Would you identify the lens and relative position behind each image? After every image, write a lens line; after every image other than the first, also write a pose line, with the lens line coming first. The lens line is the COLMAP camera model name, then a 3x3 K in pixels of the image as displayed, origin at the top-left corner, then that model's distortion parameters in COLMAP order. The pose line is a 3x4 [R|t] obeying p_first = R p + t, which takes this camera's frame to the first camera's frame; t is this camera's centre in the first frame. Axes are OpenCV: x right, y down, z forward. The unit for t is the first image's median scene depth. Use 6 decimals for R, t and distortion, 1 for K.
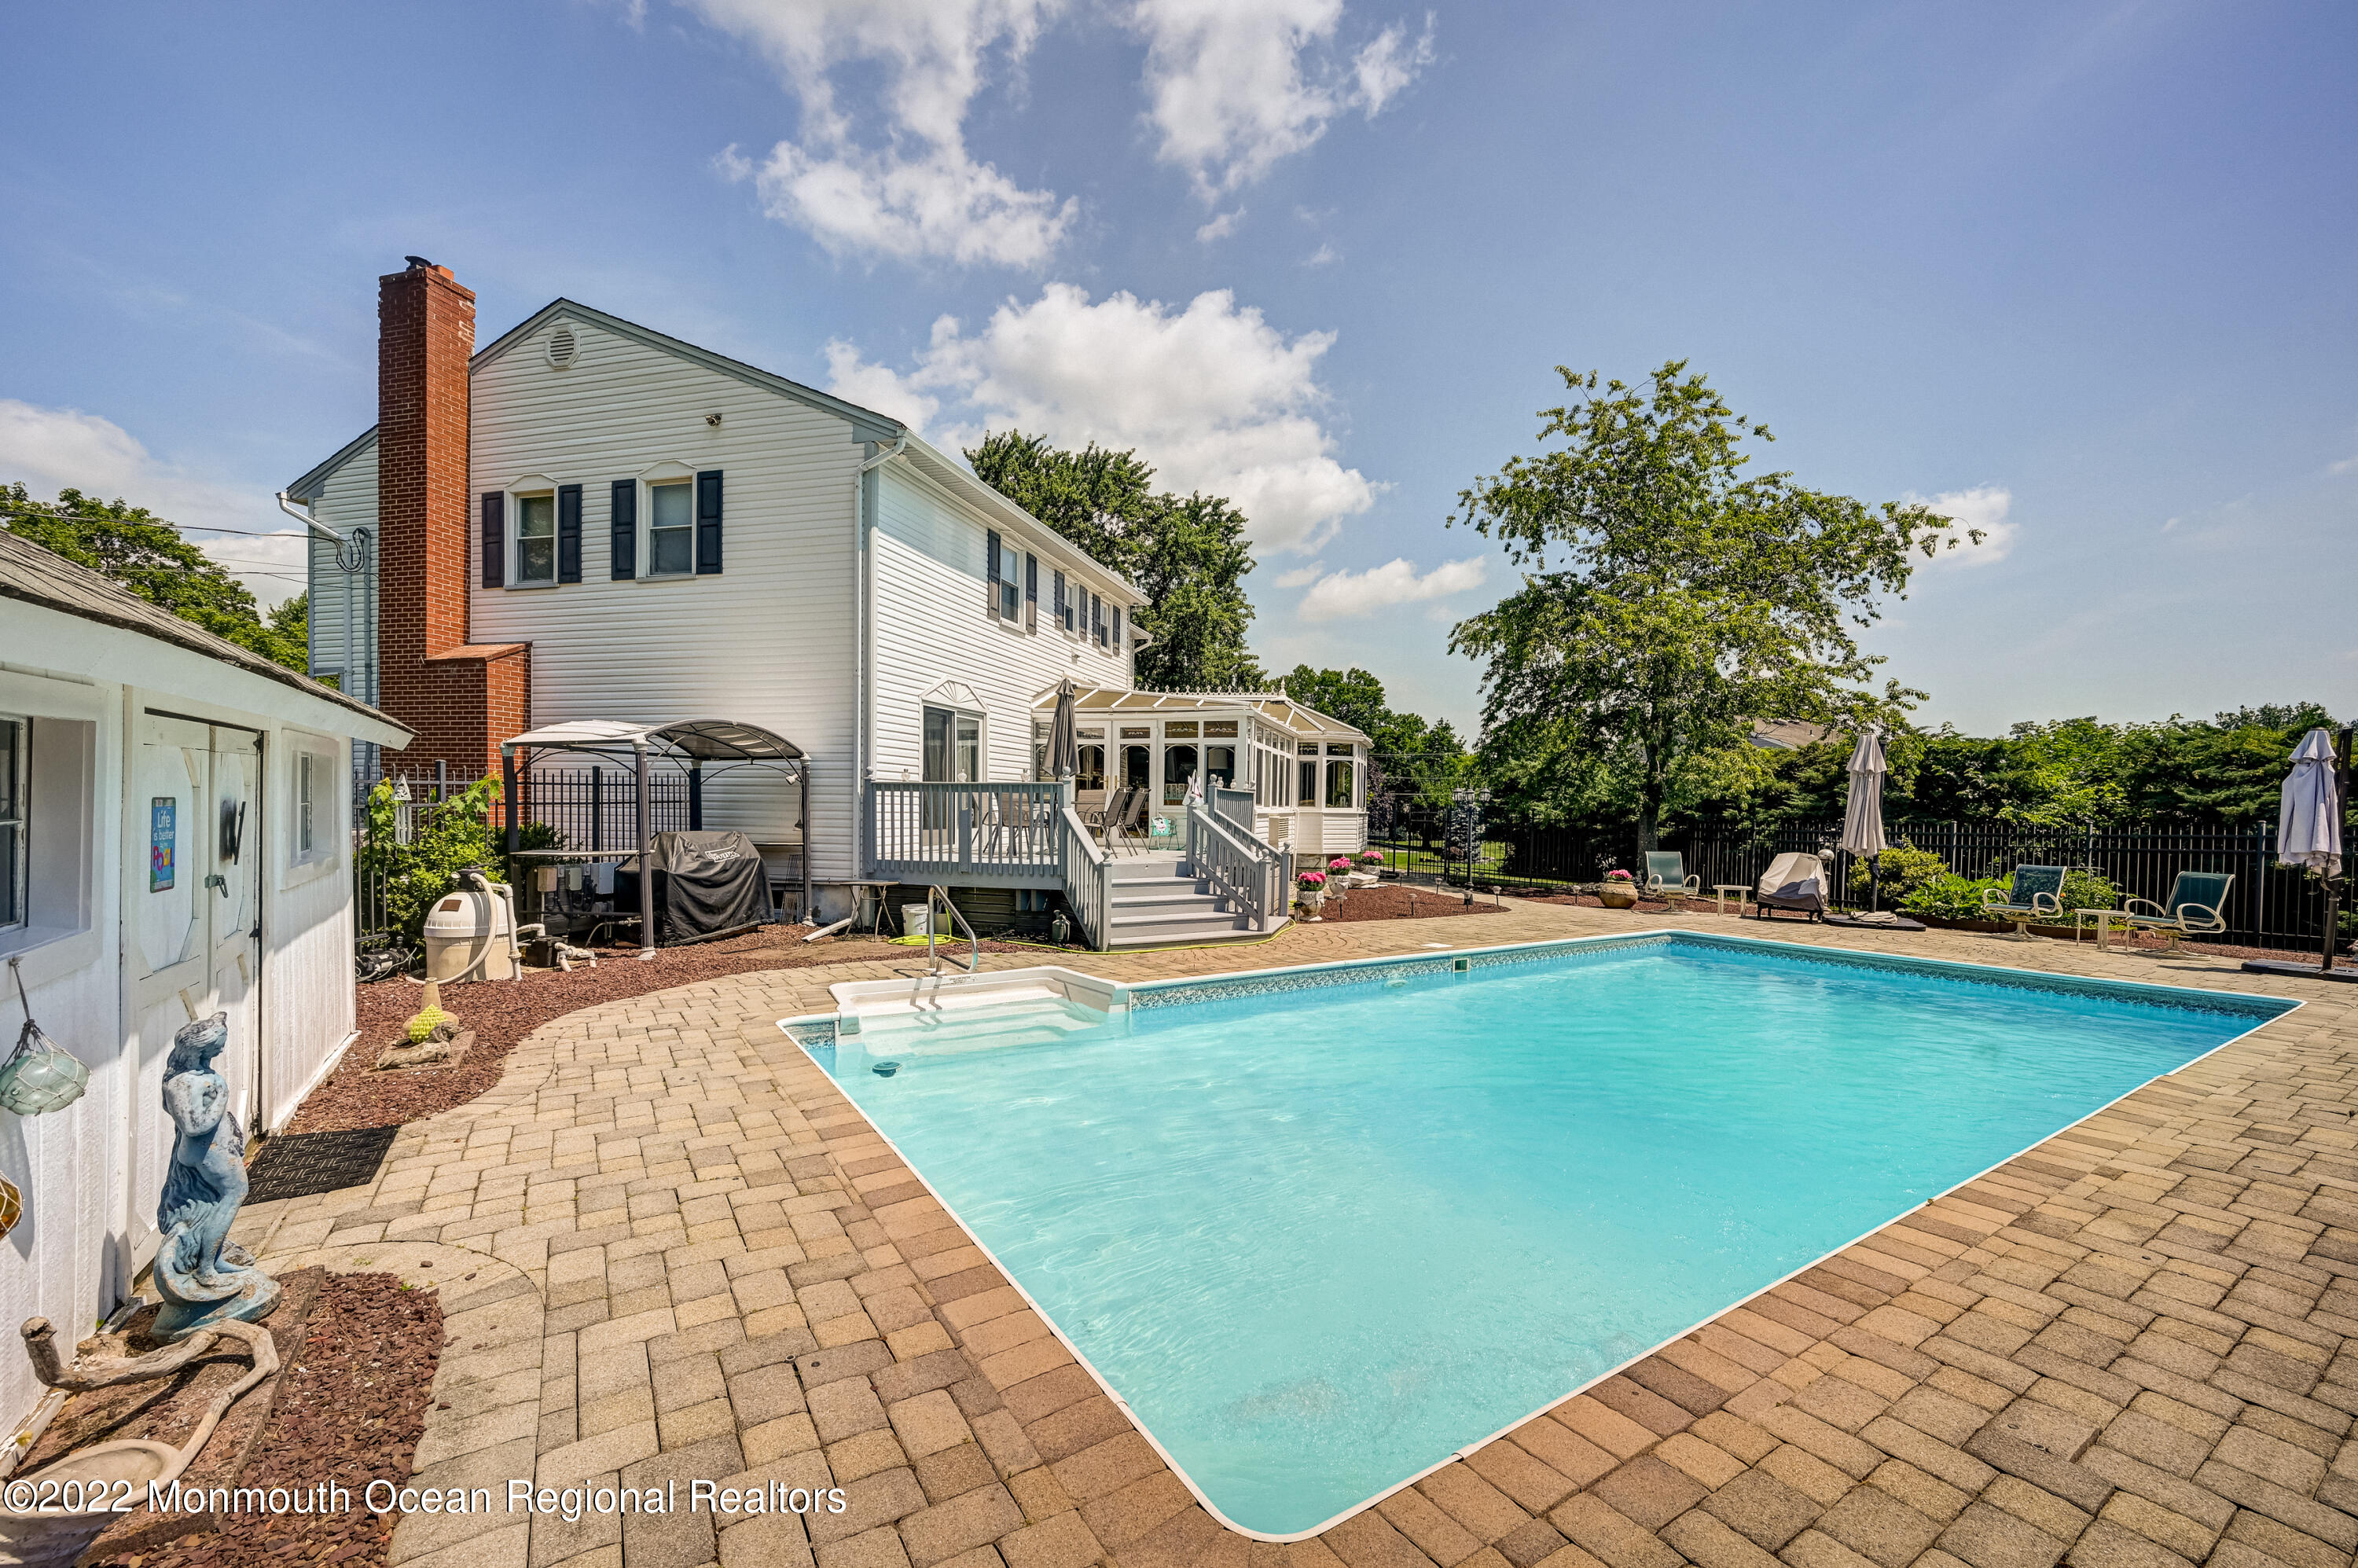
lens RADIAL K [[951.9, 0, 1179.0], [0, 951.9, 810.9], [0, 0, 1]] dist [0.000259, 0.000023]
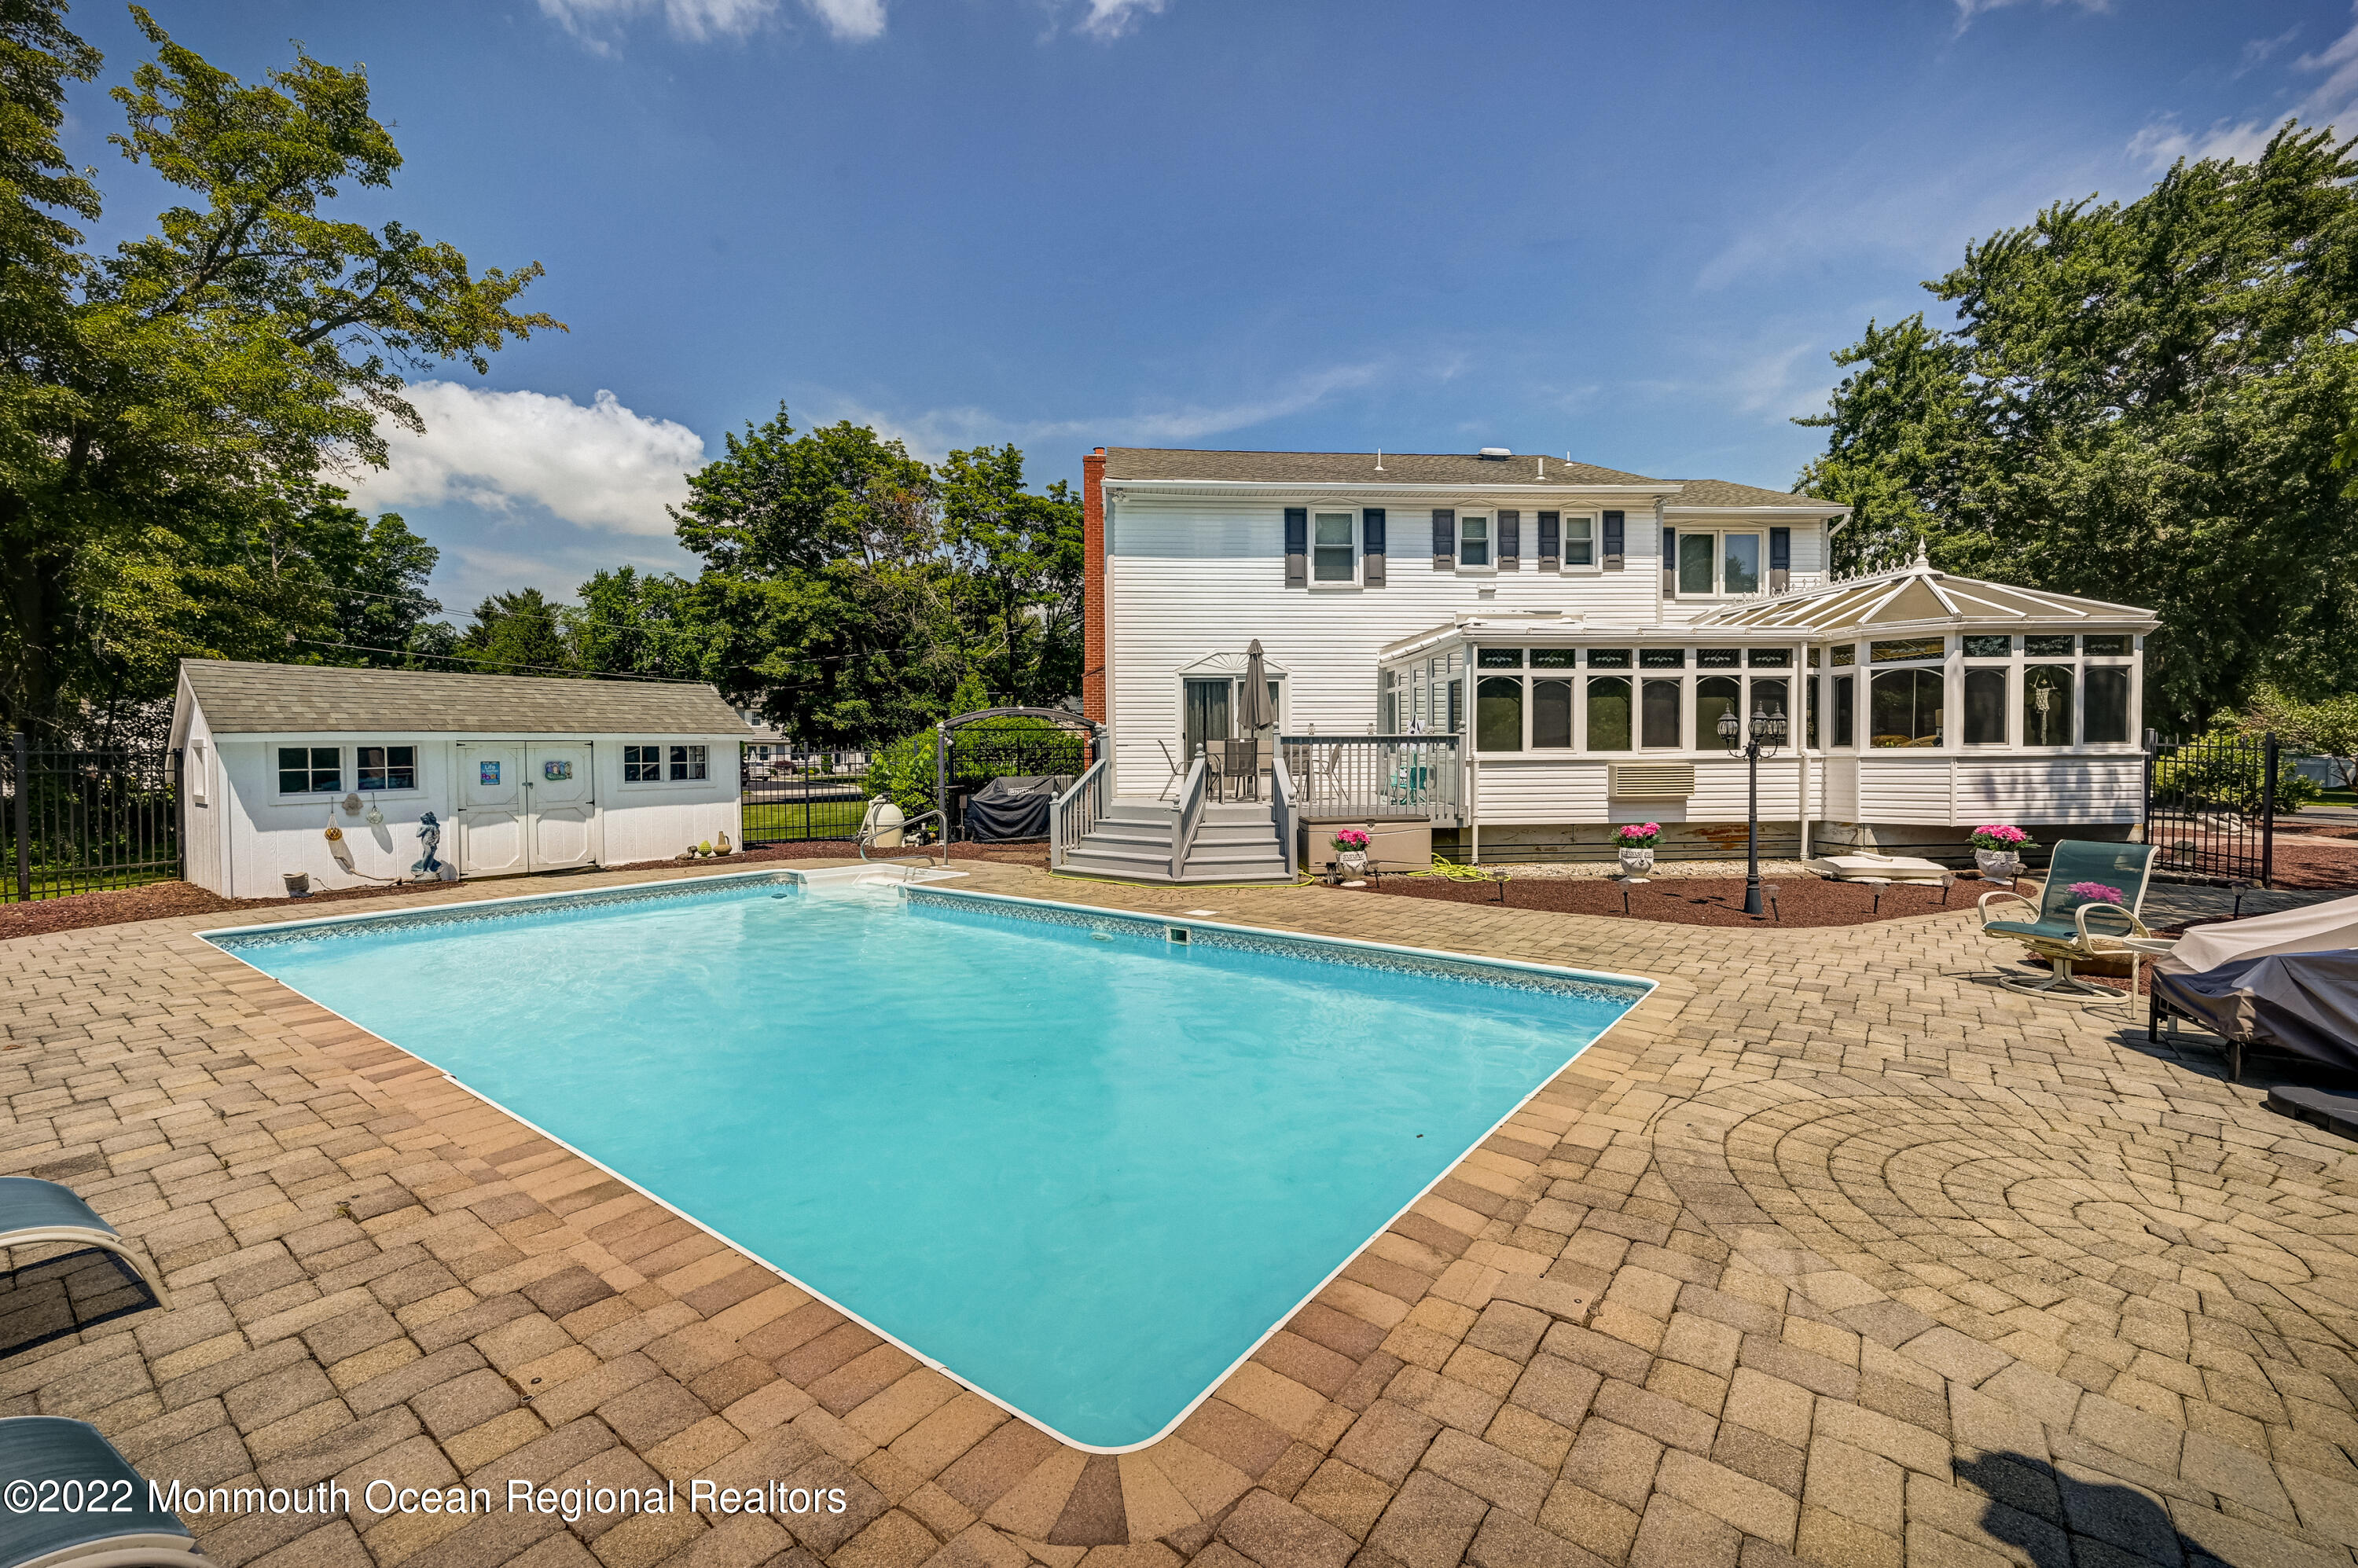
lens RADIAL K [[944.1, 0, 1187.6], [0, 944.1, 754.7], [0, 0, 1]] dist [0.026136, 0.000248]
pose [[0.345838, -0.016217, -0.938154, 0.748676], [0.007345, 0.999867, -0.014576, 0.007418], [0.938266, -0.001849, 0.345911, 0.482597]]
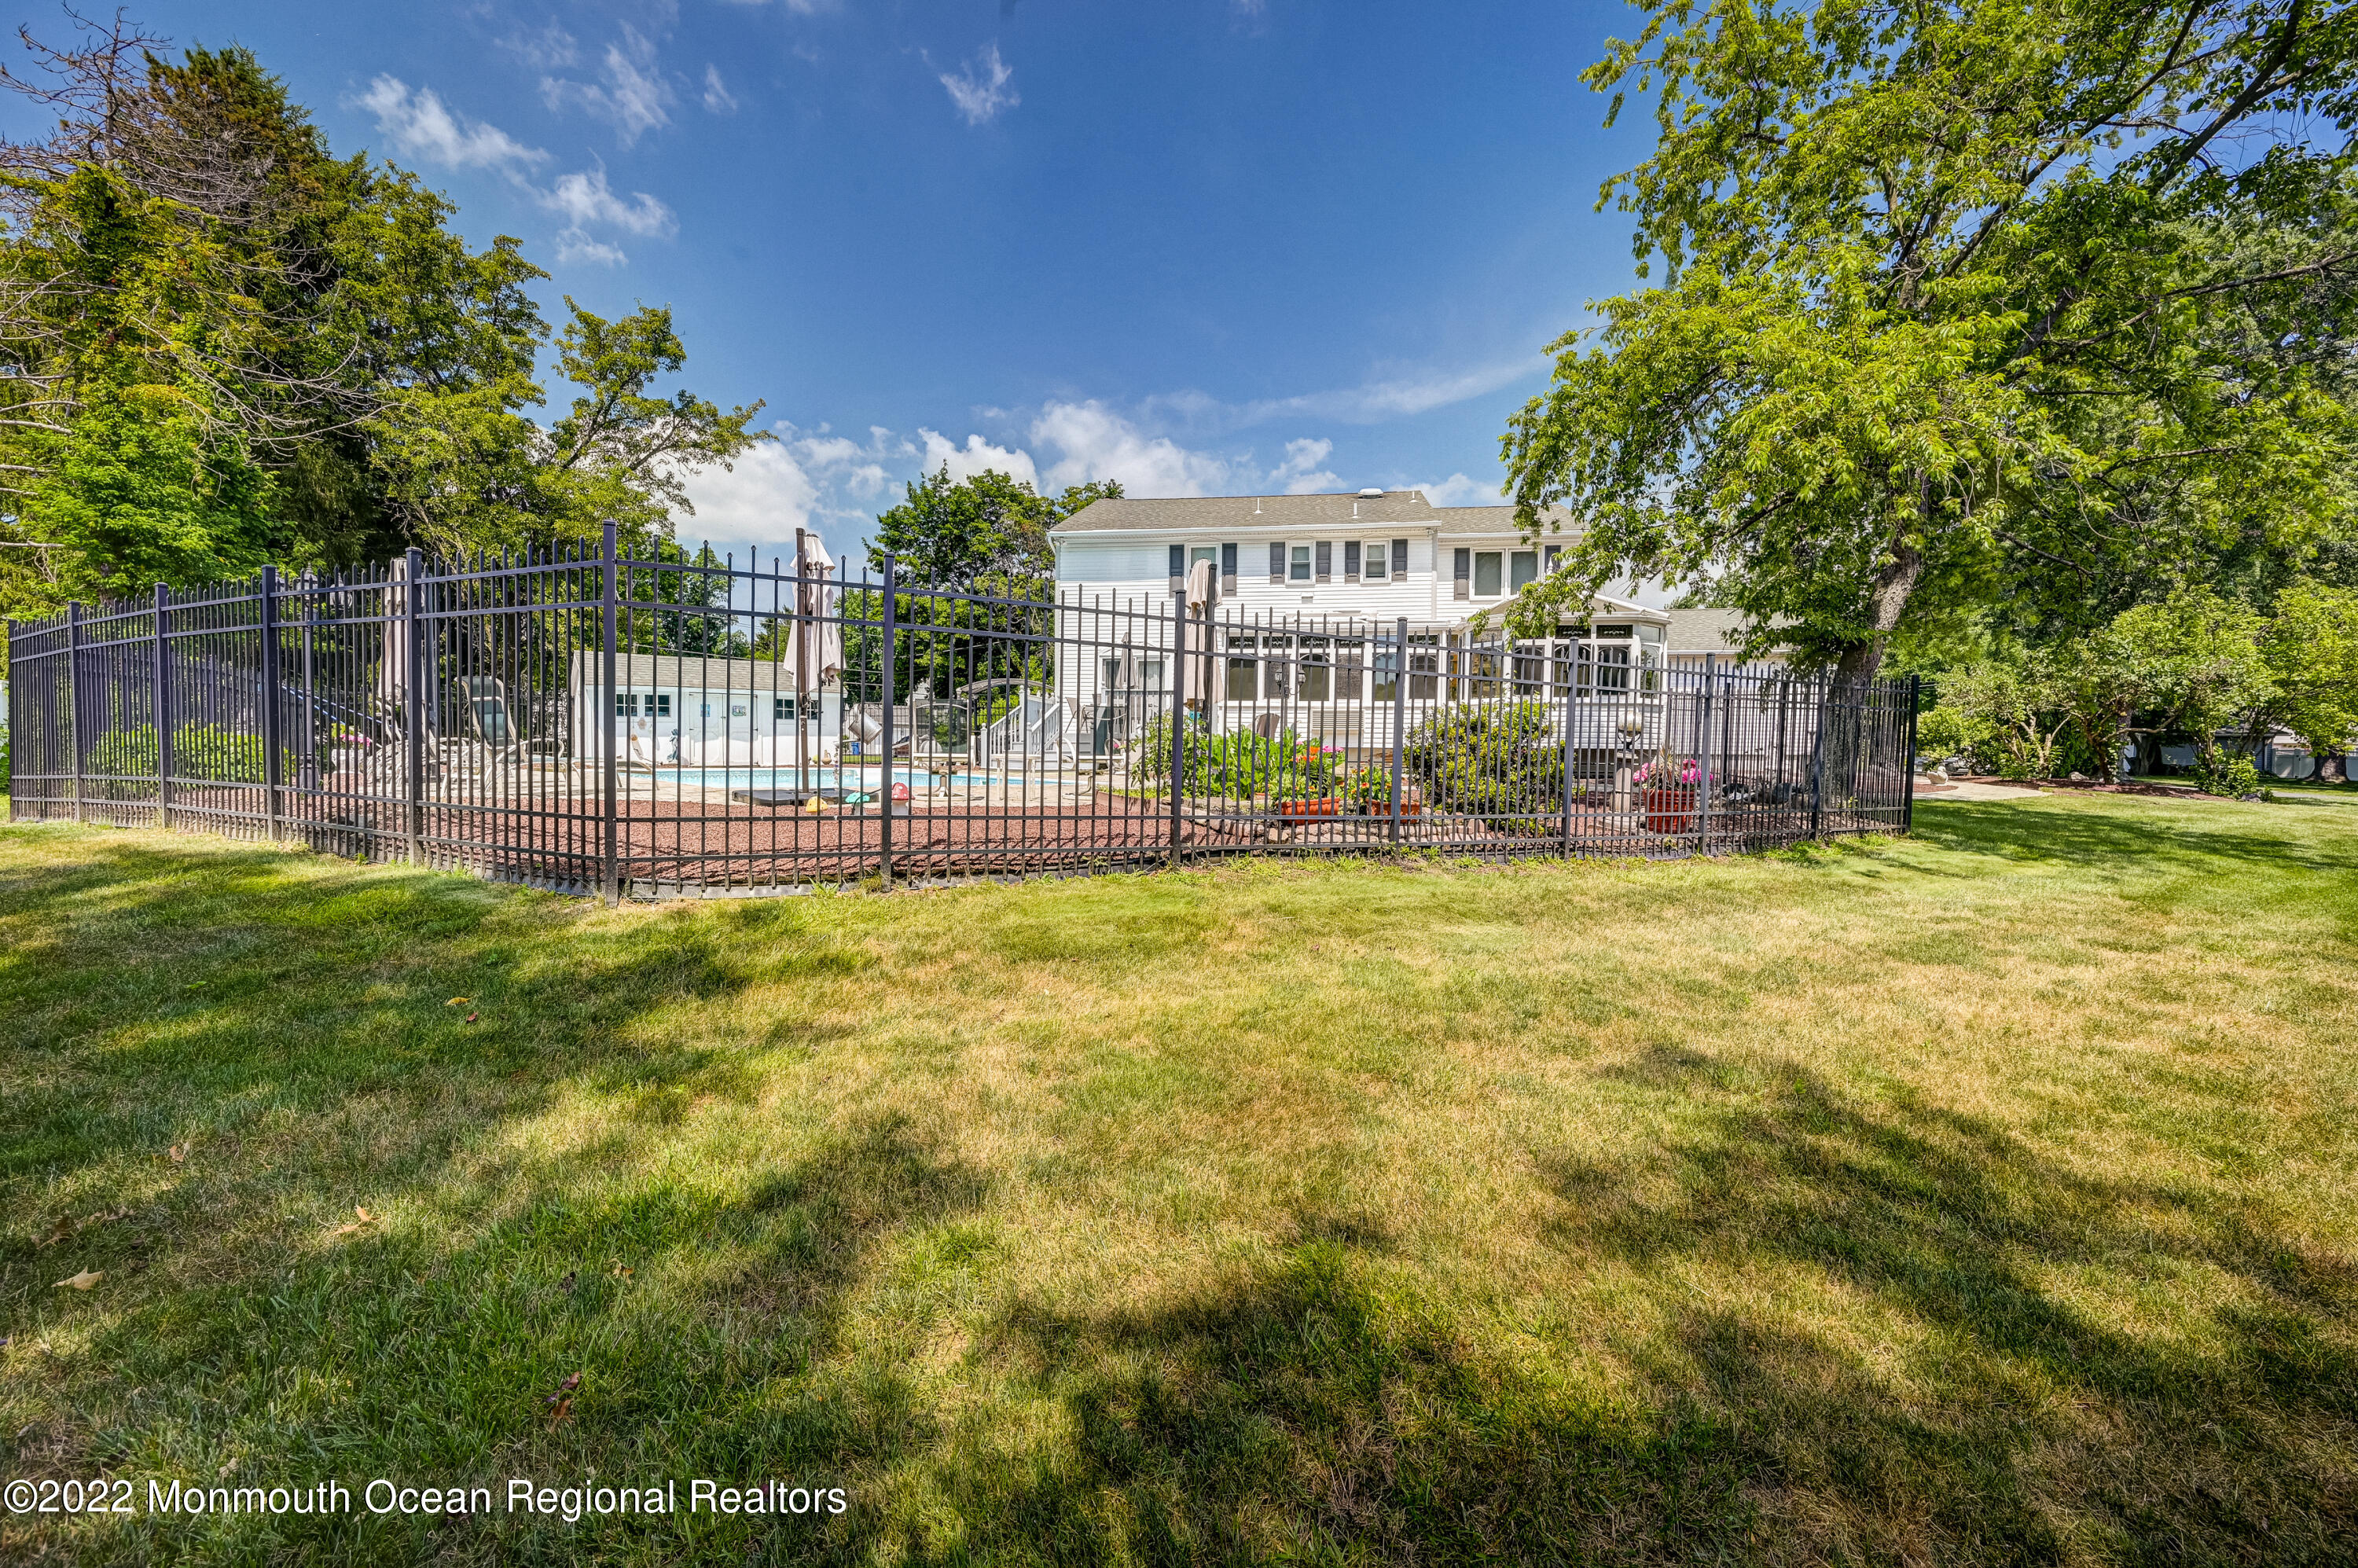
lens RADIAL K [[937.4, 0, 1184.3], [0, 937.4, 757.5], [0, 0, 1]] dist [-0.000214, 0.000024]
pose [[0.127987, -0.007709, -0.991746, 1.356505], [-0.012330, 0.999880, -0.009363, 0.088109], [0.991699, 0.013427, 0.127877, 0.774233]]
